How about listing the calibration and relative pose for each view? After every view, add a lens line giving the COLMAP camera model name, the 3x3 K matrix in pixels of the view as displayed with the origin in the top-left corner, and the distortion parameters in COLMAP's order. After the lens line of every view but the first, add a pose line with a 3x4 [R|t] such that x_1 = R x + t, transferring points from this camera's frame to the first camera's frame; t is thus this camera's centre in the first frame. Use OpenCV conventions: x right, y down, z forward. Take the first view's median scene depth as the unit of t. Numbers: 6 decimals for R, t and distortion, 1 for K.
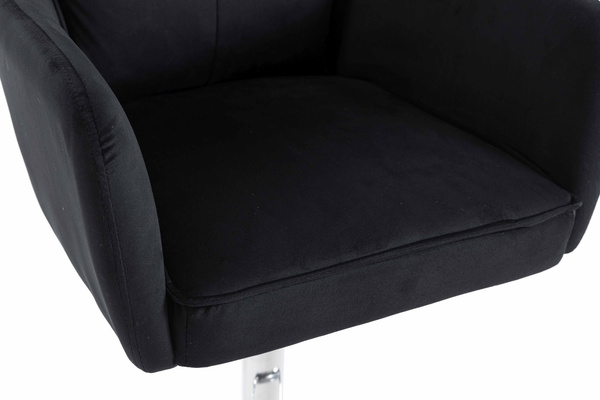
lens RADIAL K [[1048.6, 0, 300.5], [0, 1048.6, 200.0], [0, 0, 1]] dist [0.006752, 0.000000]
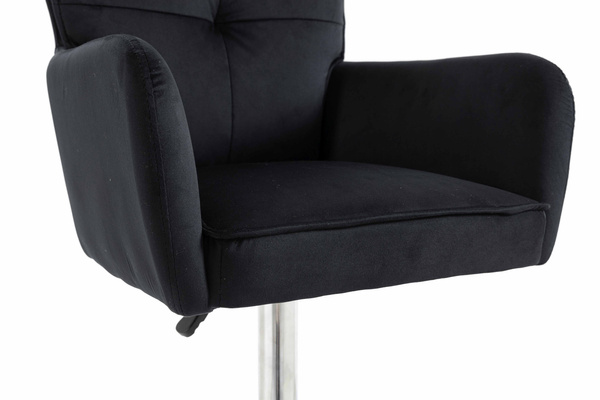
lens RADIAL K [[817.0, 0, 299.2], [0, 817.0, 199.9], [0, 0, 1]] dist [-0.007909, 0.000000]
pose [[0.998537, -0.036457, 0.039924, -0.059188], [0.048299, 0.933348, -0.355710, 0.371074], [-0.024294, 0.357118, 0.933743, 0.178123]]
